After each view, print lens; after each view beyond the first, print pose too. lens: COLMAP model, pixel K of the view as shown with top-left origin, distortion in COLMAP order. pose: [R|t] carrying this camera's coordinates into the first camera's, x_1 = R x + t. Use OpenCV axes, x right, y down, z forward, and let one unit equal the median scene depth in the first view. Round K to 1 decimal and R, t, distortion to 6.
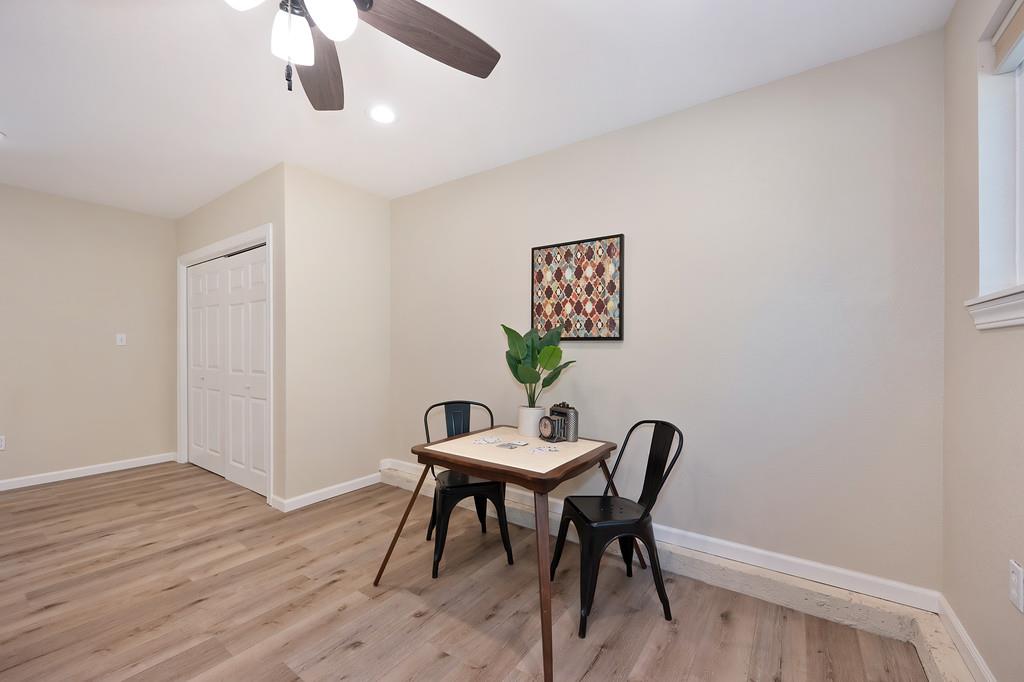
lens RADIAL K [[404.0, 0, 510.2], [0, 404.0, 345.2], [0, 0, 1]] dist [0.001888, 0.000154]
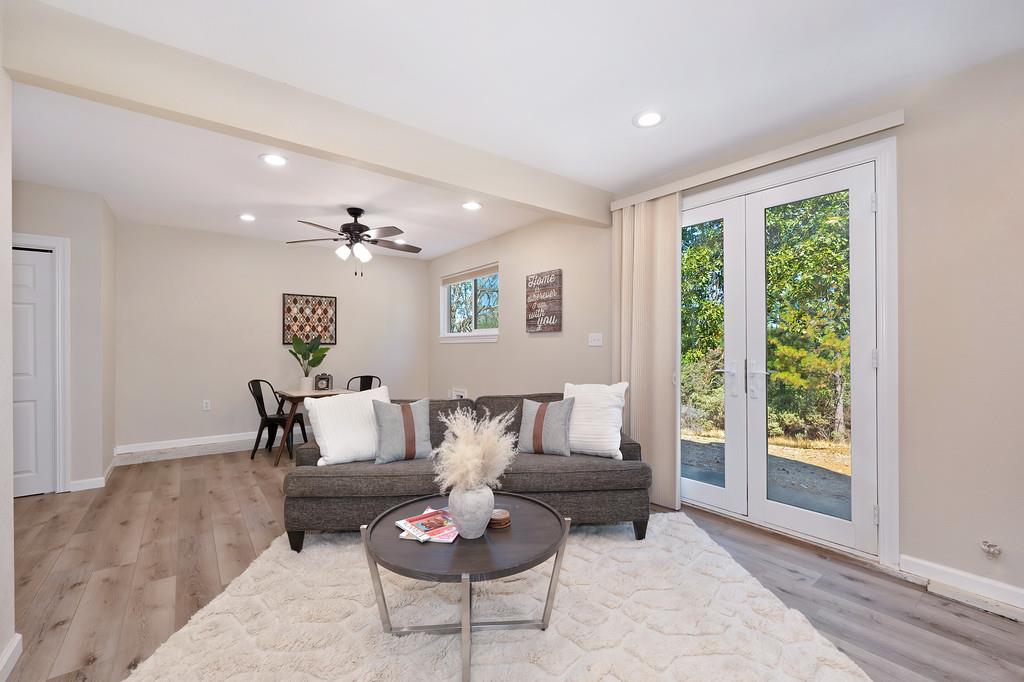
lens RADIAL K [[454.6, 0, 510.6], [0, 454.6, 344.0], [0, 0, 1]] dist [-0.000088, 0.000013]
pose [[0.311363, 0.000790, 0.950291, -1.700073], [0.000914, 0.999999, -0.001130, -0.010947], [-0.950291, 0.001220, 0.311362, -0.657248]]
